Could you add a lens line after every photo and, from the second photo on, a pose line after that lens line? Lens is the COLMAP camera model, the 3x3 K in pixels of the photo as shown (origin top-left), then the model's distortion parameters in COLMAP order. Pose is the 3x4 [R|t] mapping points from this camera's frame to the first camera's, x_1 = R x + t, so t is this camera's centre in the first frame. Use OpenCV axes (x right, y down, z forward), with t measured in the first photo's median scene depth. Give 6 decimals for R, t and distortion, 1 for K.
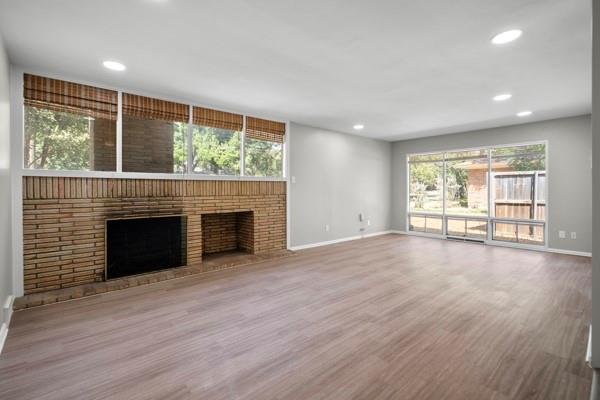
lens RADIAL K [[279.3, 0, 299.4], [0, 279.3, 193.7], [0, 0, 1]] dist [-0.005232, 0.002638]
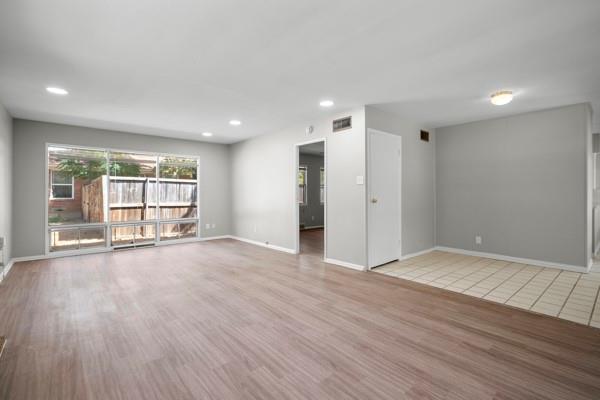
lens RADIAL K [[279.3, 0, 299.9], [0, 279.3, 196.1], [0, 0, 1]] dist [-0.005232, 0.002638]
pose [[0.012081, -0.006975, 0.999903, -0.301508], [0.013756, 0.999882, 0.006809, -0.005109], [-0.999832, 0.013673, 0.012176, 0.360480]]
